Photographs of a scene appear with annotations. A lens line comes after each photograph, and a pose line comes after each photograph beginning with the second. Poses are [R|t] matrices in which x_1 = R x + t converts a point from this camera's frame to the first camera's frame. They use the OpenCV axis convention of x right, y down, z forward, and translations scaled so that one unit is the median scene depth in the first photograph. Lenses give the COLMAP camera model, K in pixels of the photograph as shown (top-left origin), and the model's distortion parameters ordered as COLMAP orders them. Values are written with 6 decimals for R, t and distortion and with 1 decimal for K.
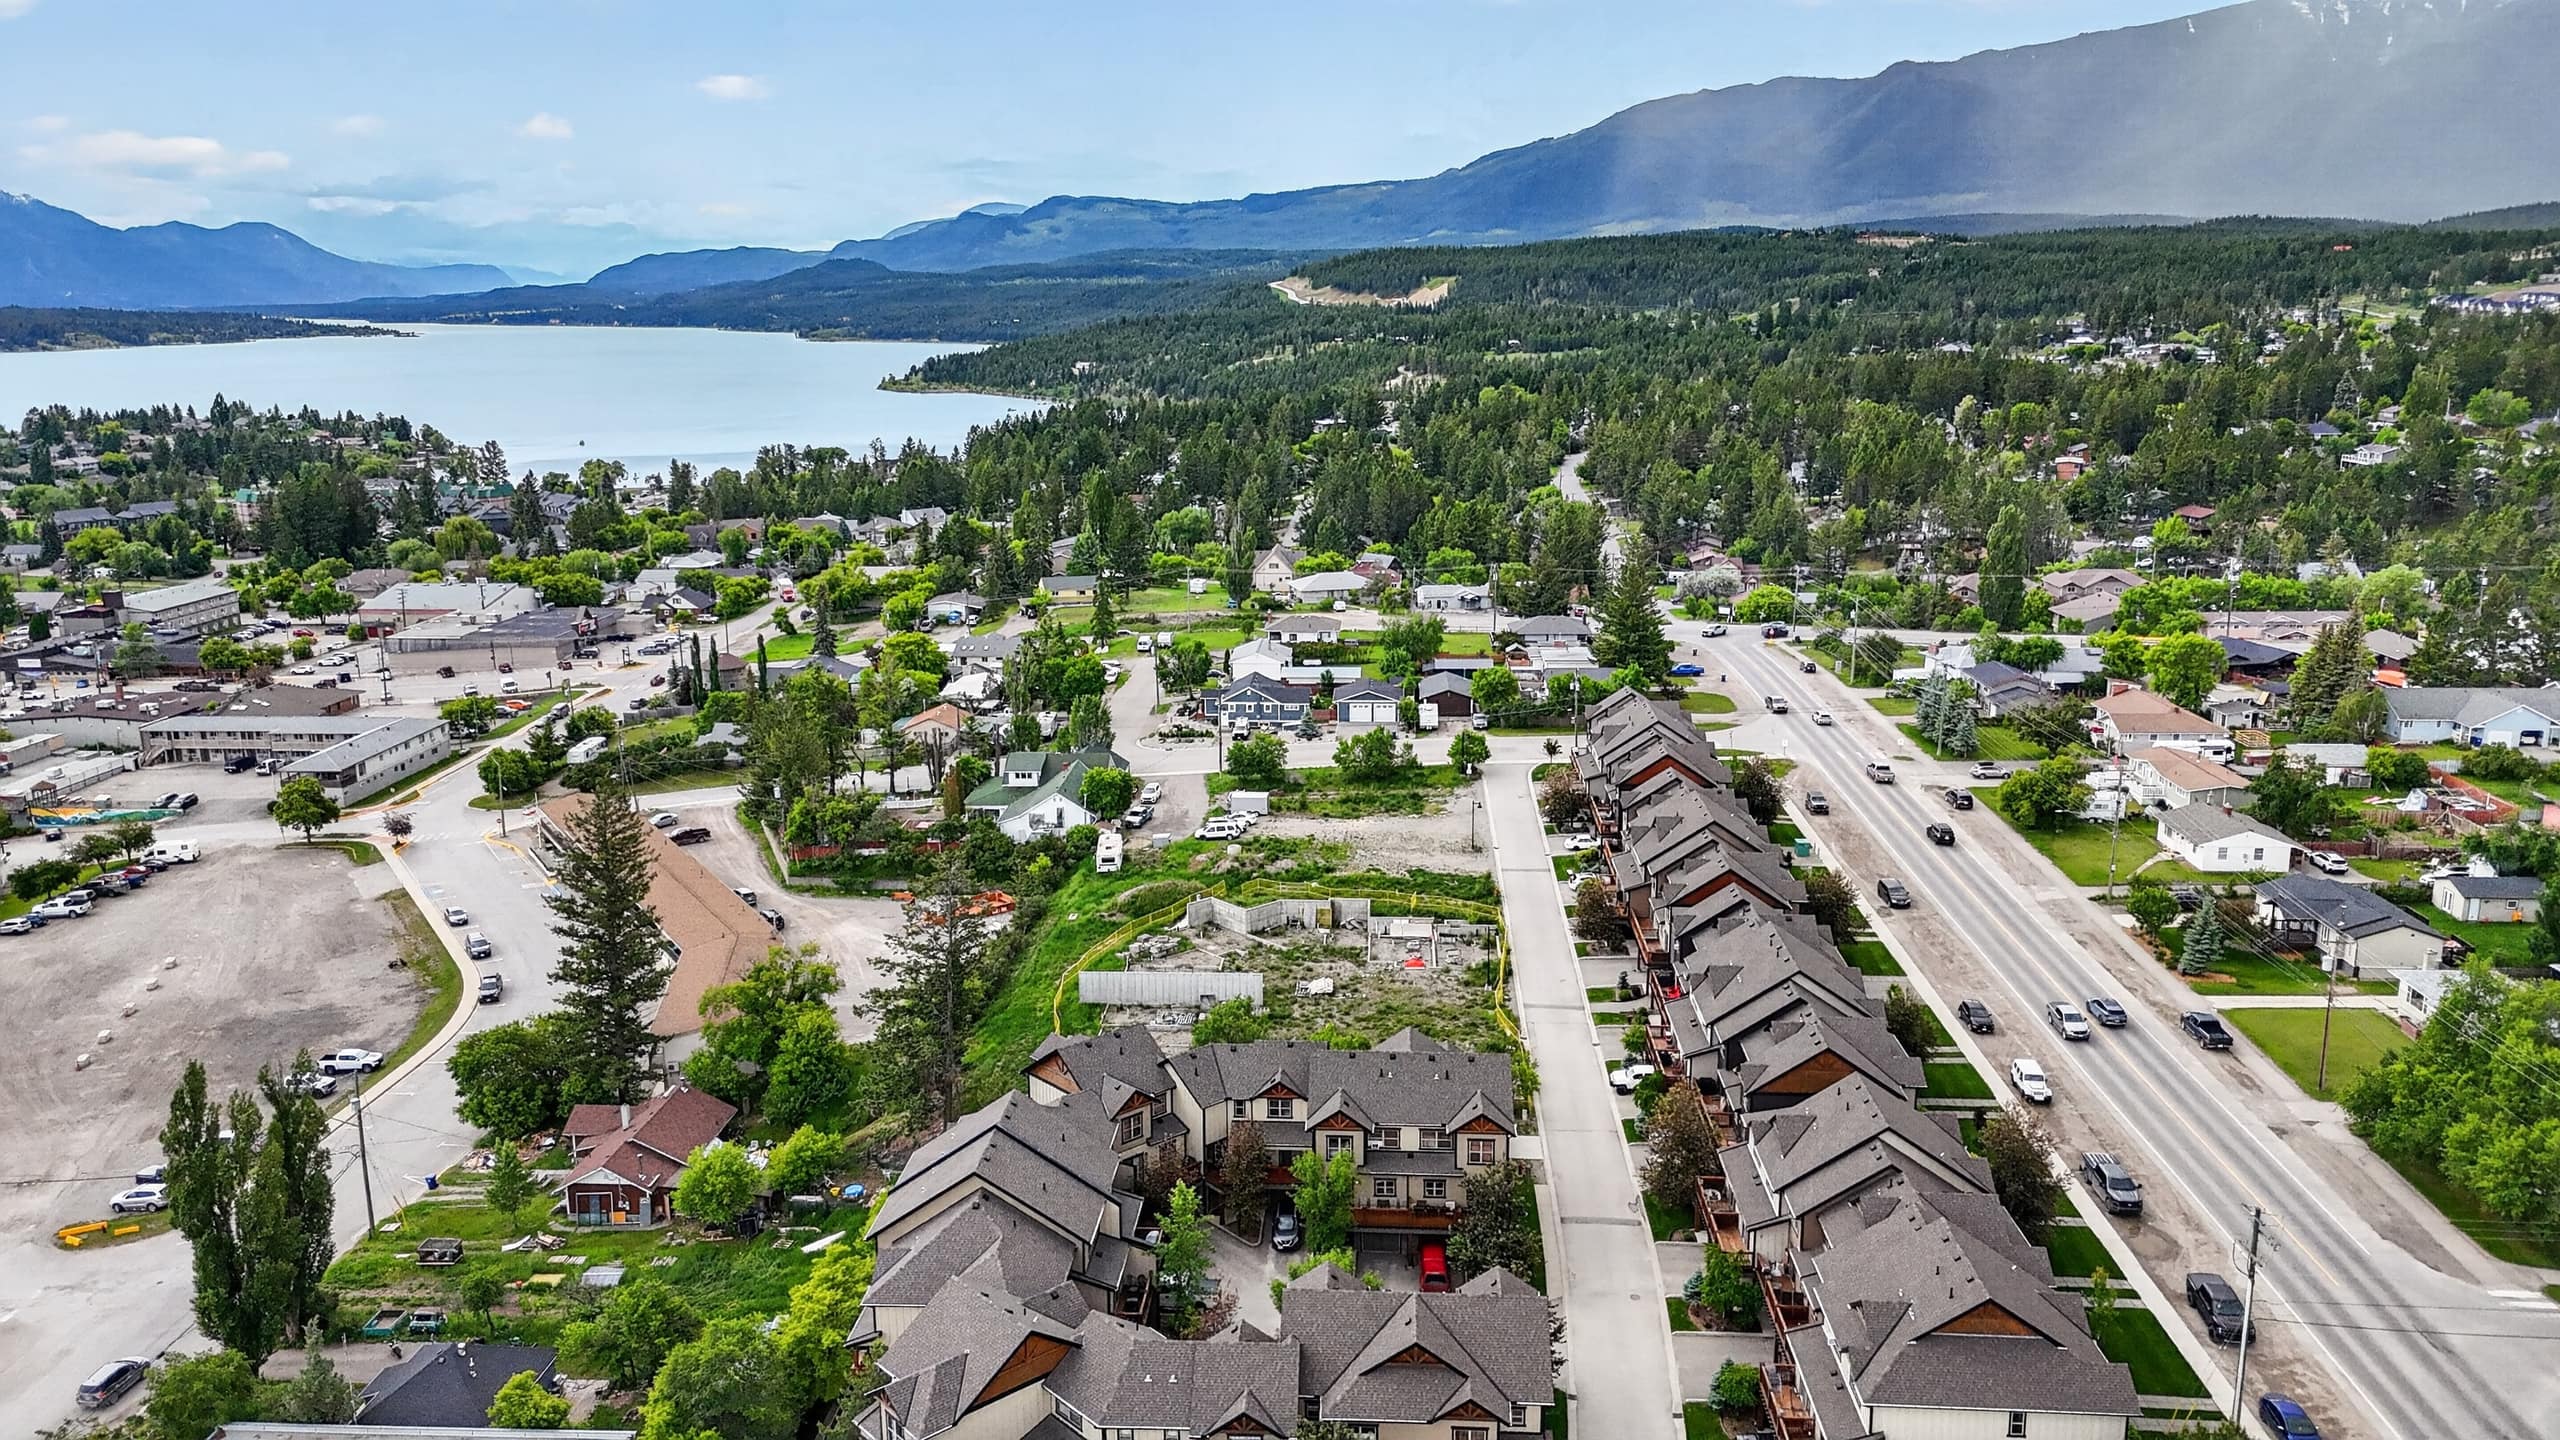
lens RADIAL K [[1861.6, 0, 1264.1], [0, 1861.6, 722.5], [0, 0, 1]] dist [0.084889, -0.088989]
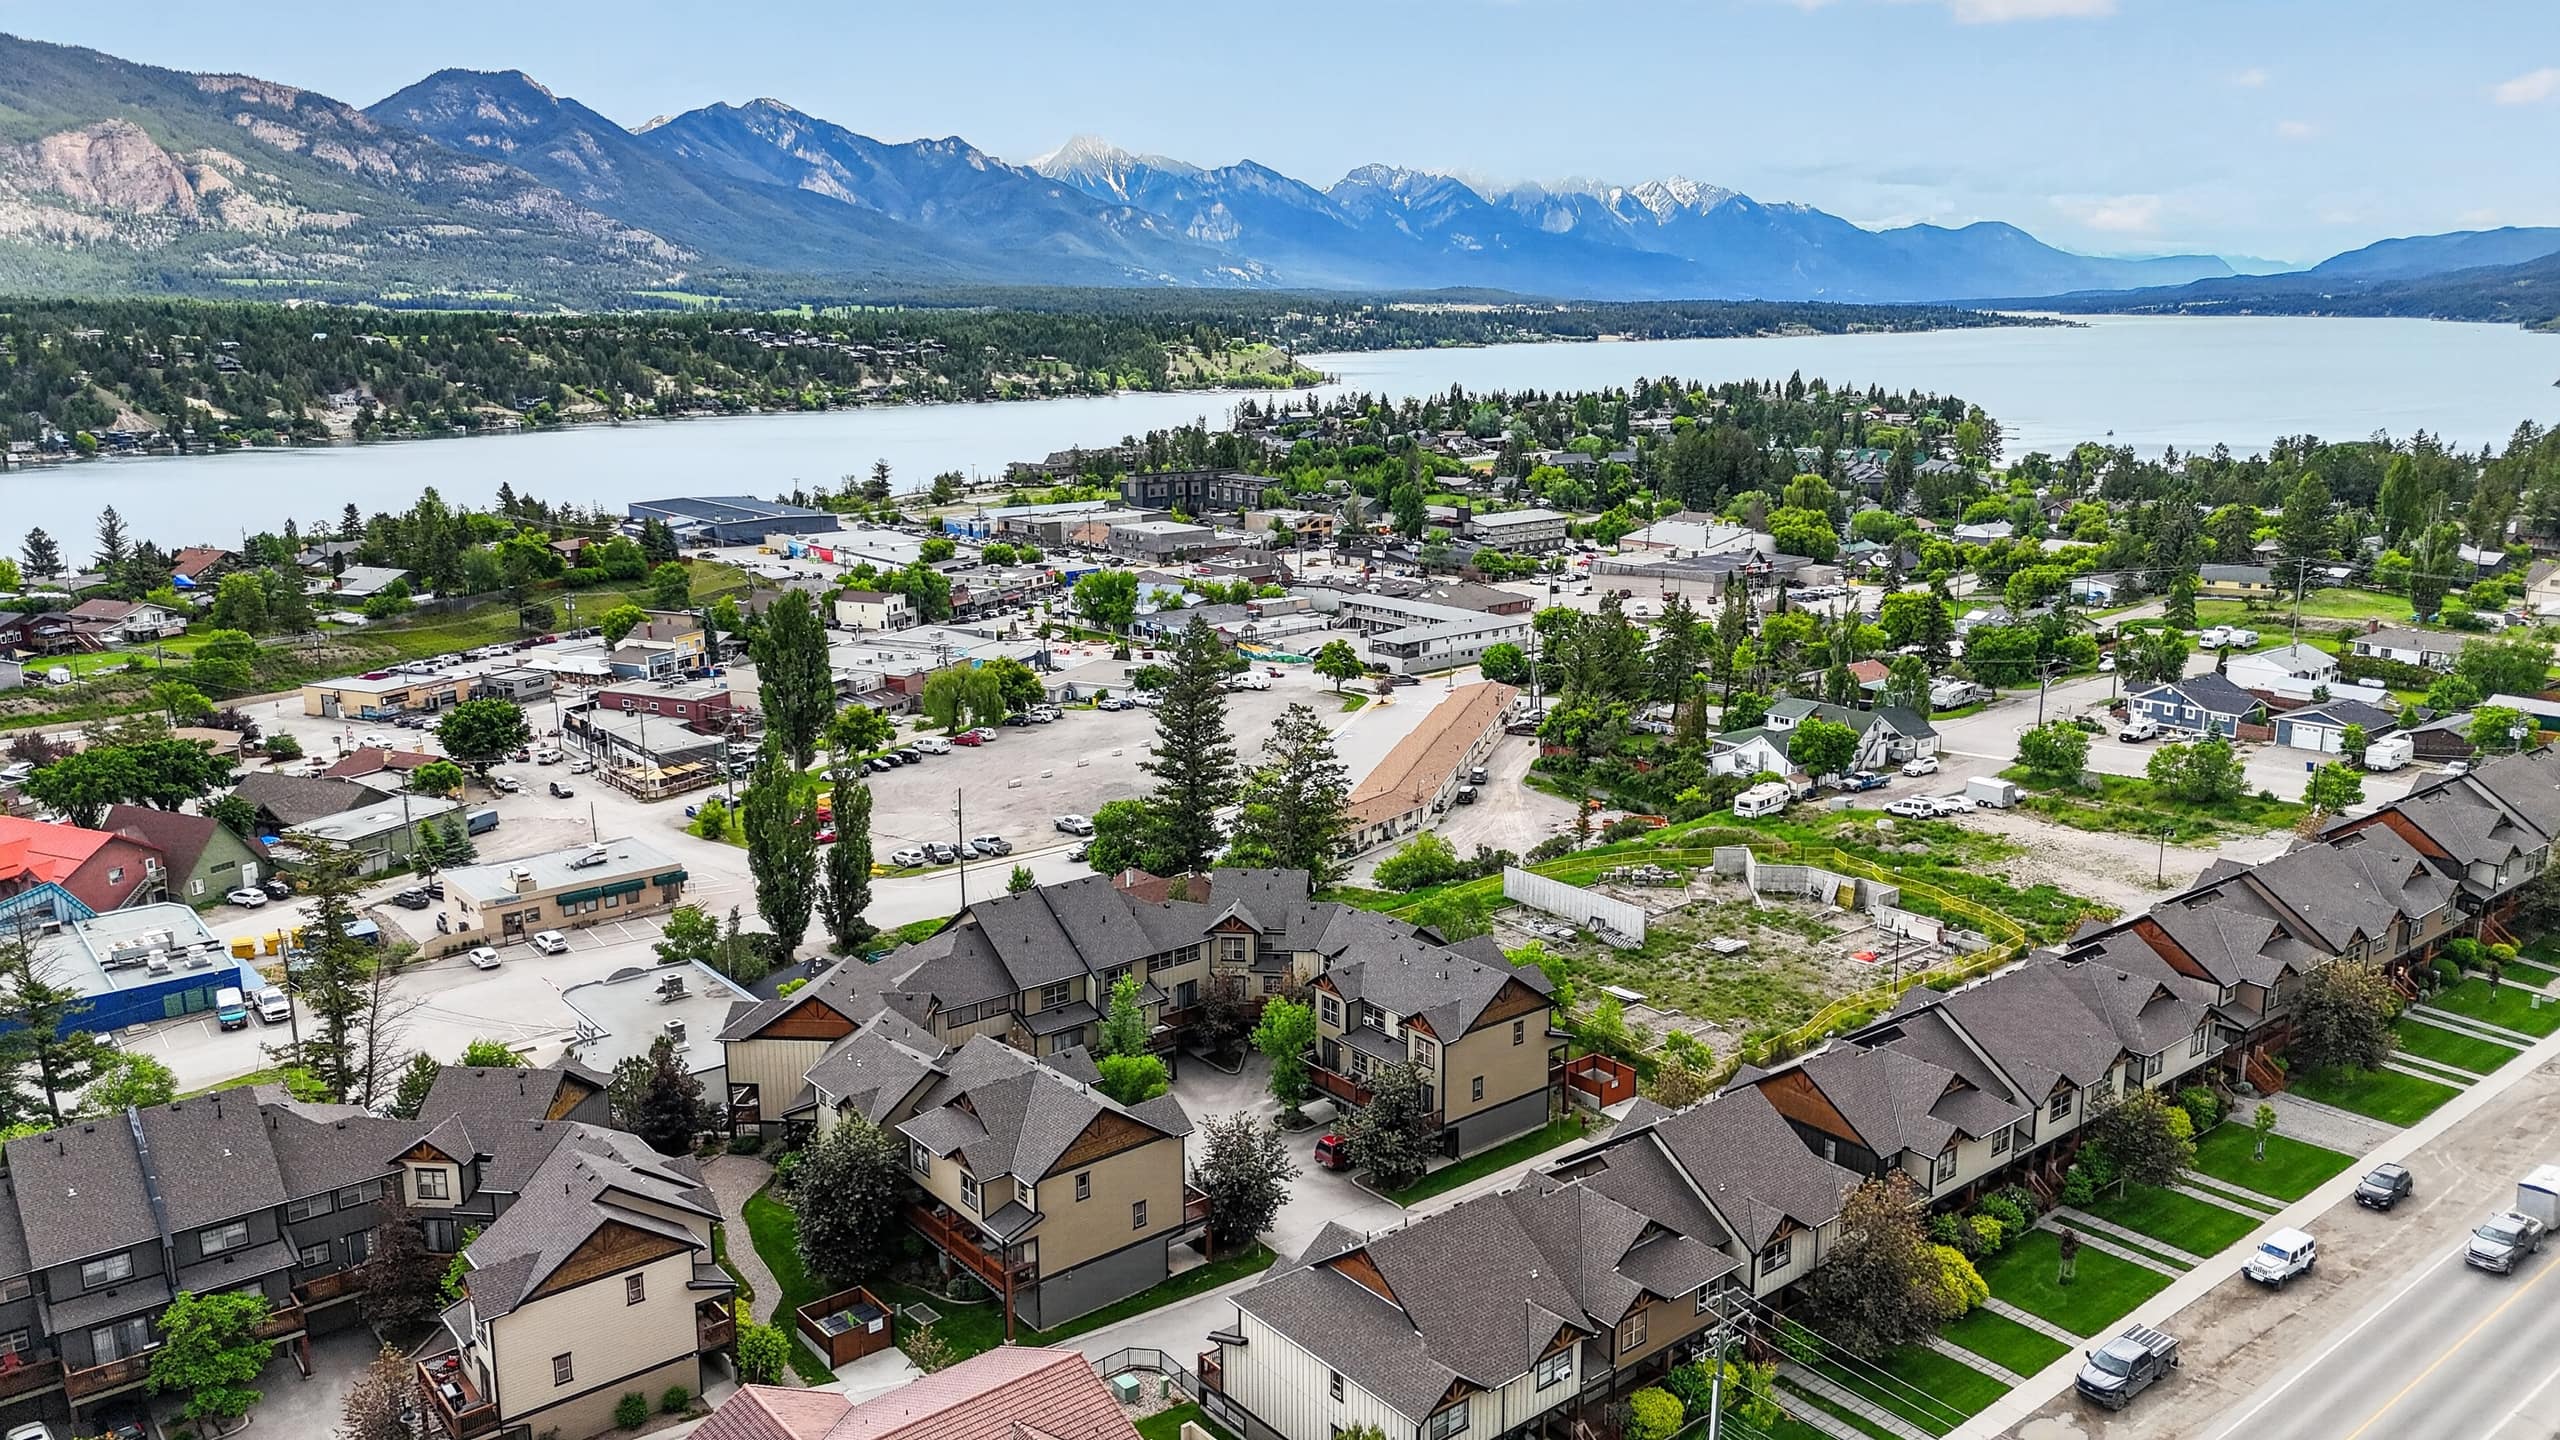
lens RADIAL K [[1861.6, 0, 1278.5], [0, 1861.6, 711.7], [0, 0, 1]] dist [0.084889, -0.088989]
pose [[0.677027, 0.160164, -0.718319, 0.379126], [-0.161623, 0.984562, 0.067195, 0.000916], [0.717992, 0.070604, 0.692461, 0.134629]]
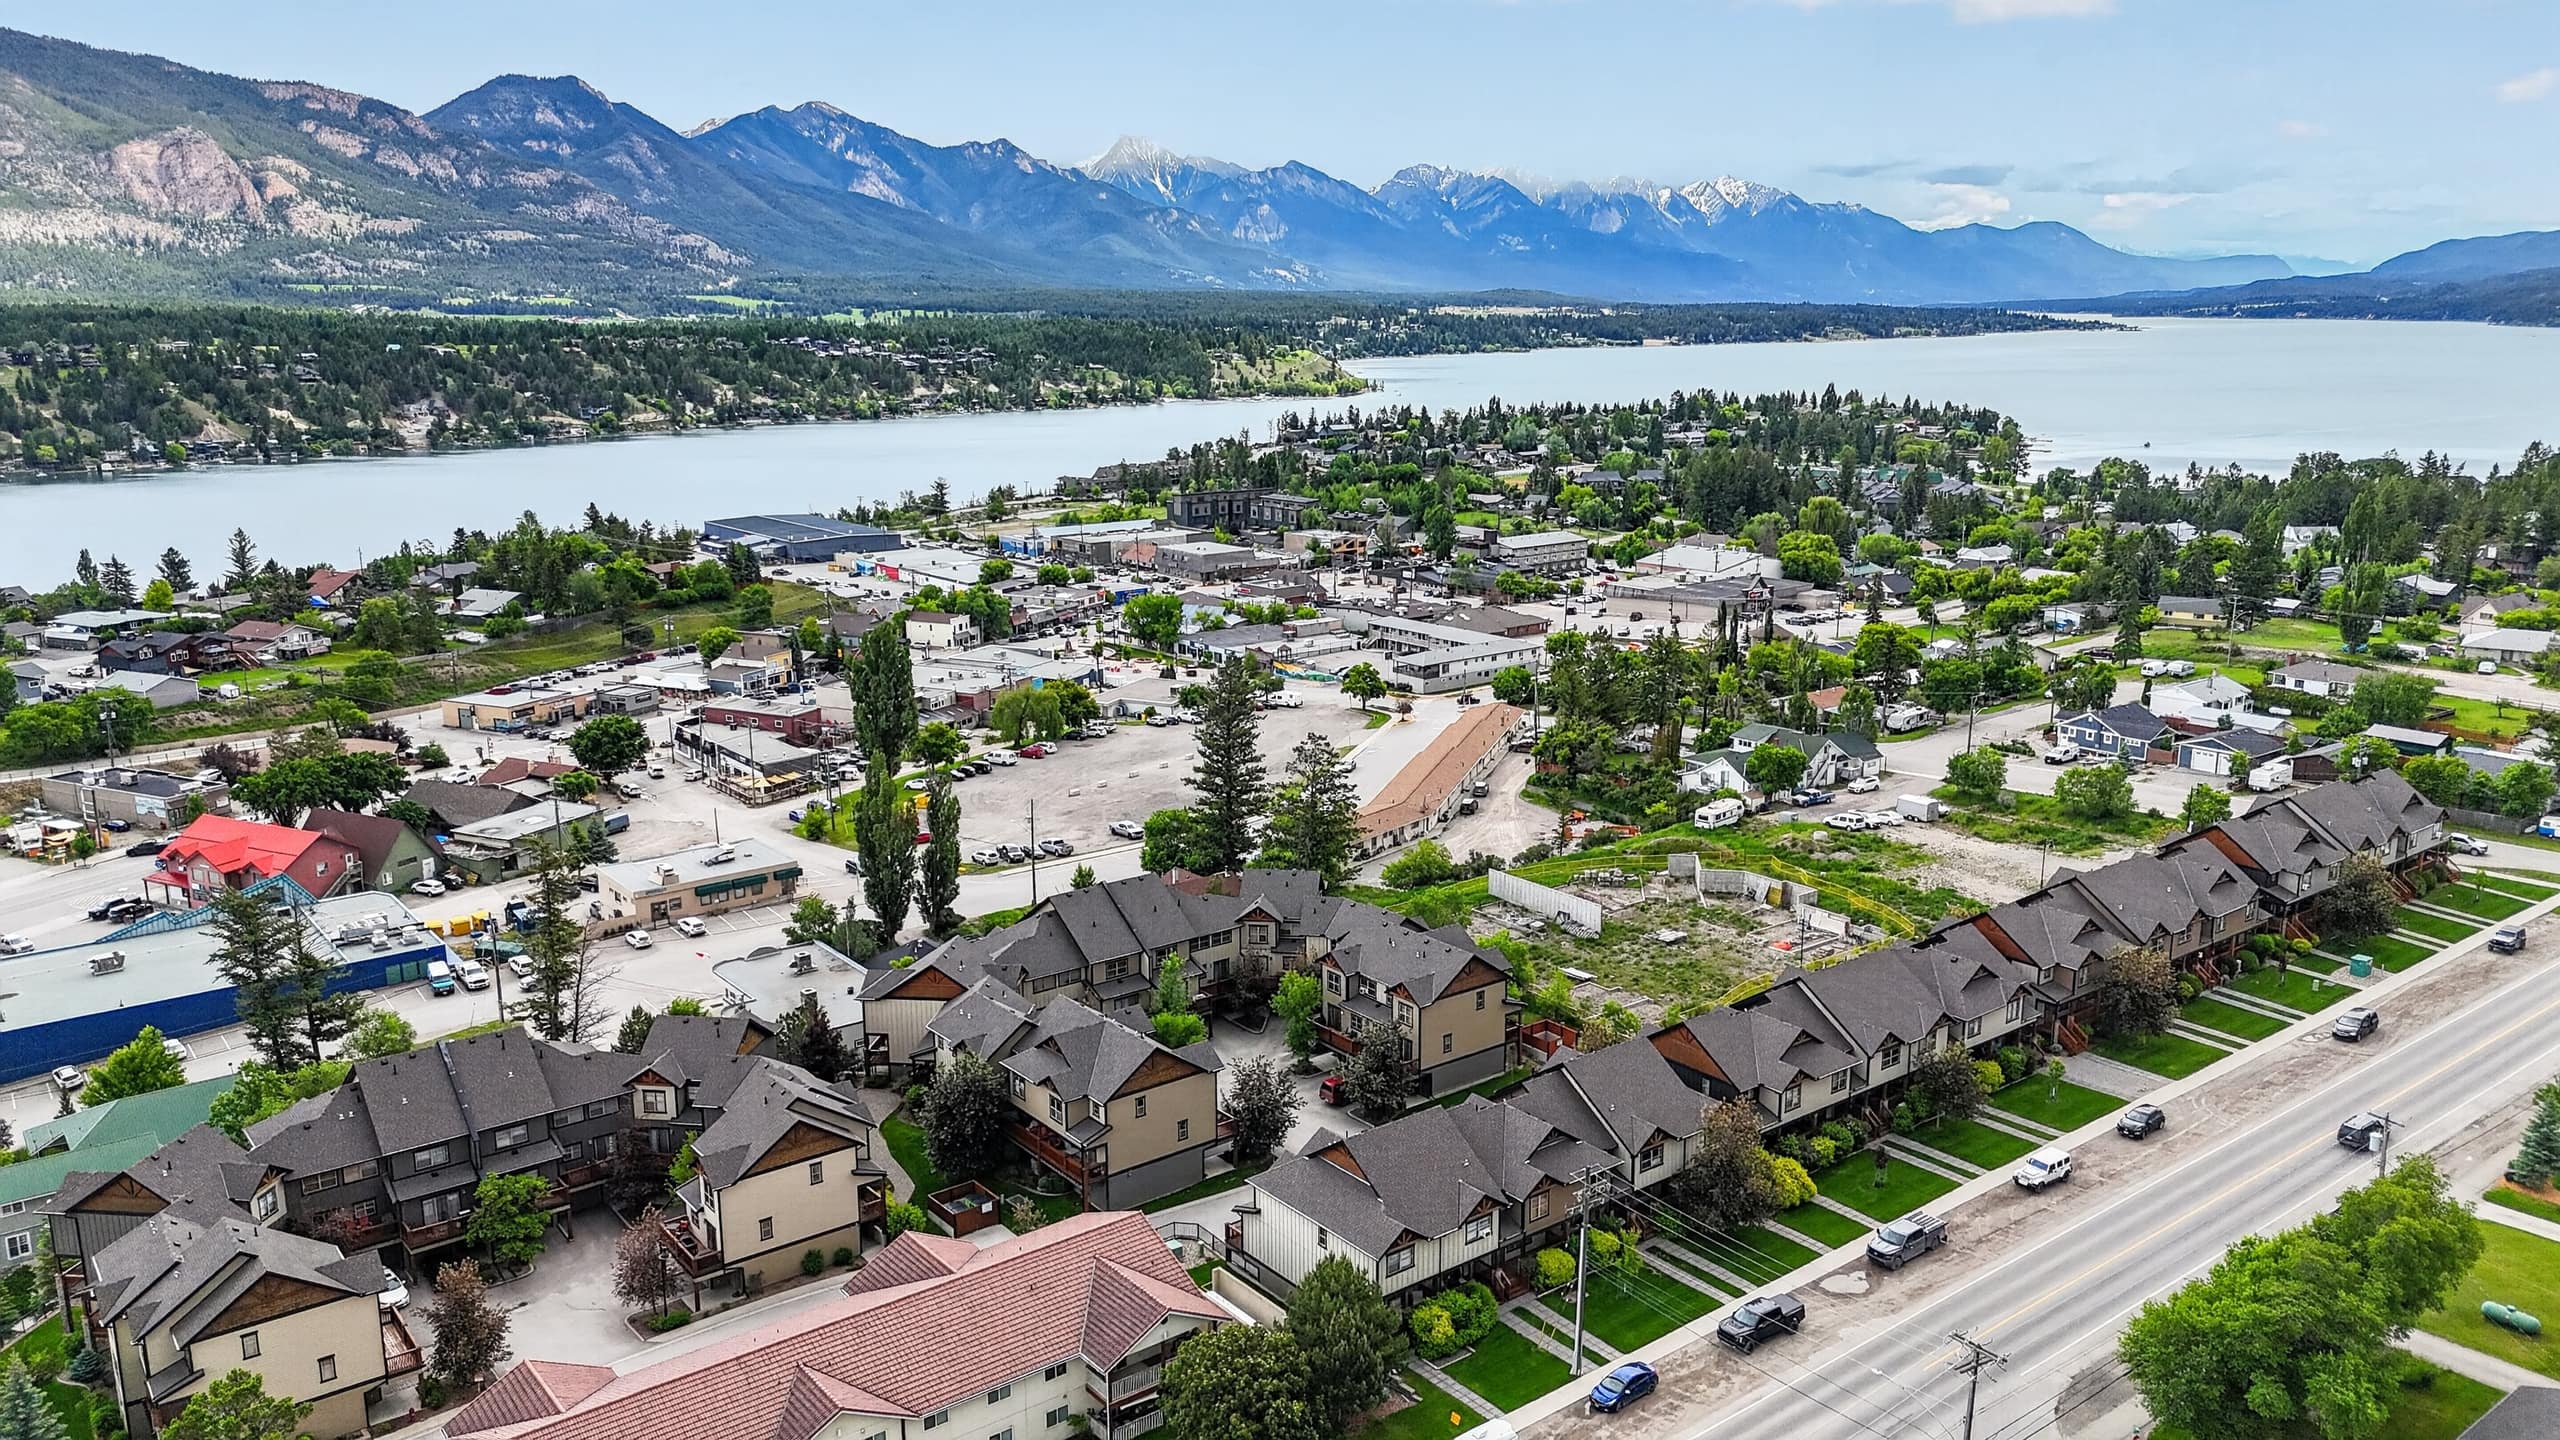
lens RADIAL K [[1861.6, 0, 1277.8], [0, 1861.6, 712.7], [0, 0, 1]] dist [0.084889, -0.088989]
pose [[0.658870, 0.163724, -0.734224, 0.485297], [-0.164978, 0.983716, 0.071312, -0.022152], [0.733943, 0.074146, 0.675152, 0.043377]]
